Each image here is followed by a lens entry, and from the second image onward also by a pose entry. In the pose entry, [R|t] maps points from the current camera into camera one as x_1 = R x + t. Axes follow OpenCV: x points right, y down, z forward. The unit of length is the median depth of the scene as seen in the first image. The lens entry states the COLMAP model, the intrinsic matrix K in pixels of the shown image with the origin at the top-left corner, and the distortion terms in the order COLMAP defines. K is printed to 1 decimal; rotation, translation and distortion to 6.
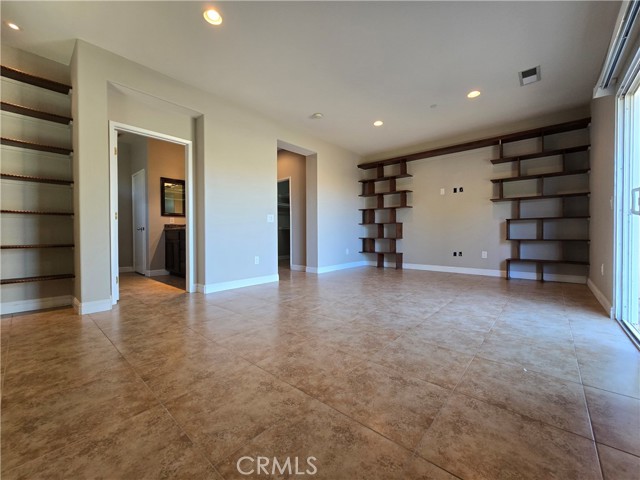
lens RADIAL K [[261.4, 0, 322.2], [0, 261.4, 238.3], [0, 0, 1]] dist [-0.000898, 0.001860]
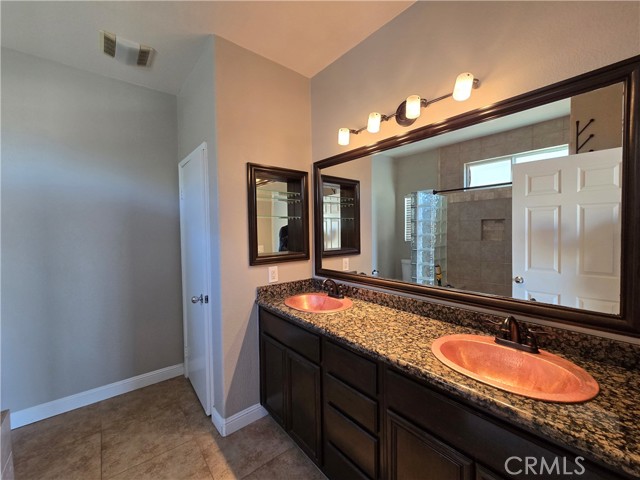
lens RADIAL K [[261.4, 0, 321.2], [0, 261.4, 238.4], [0, 0, 1]] dist [-0.000898, 0.001860]
pose [[0.988602, -0.001231, -0.150548, -0.219117], [0.004895, 0.999701, 0.023972, -0.064536], [0.150473, -0.024435, 0.988312, 0.309298]]
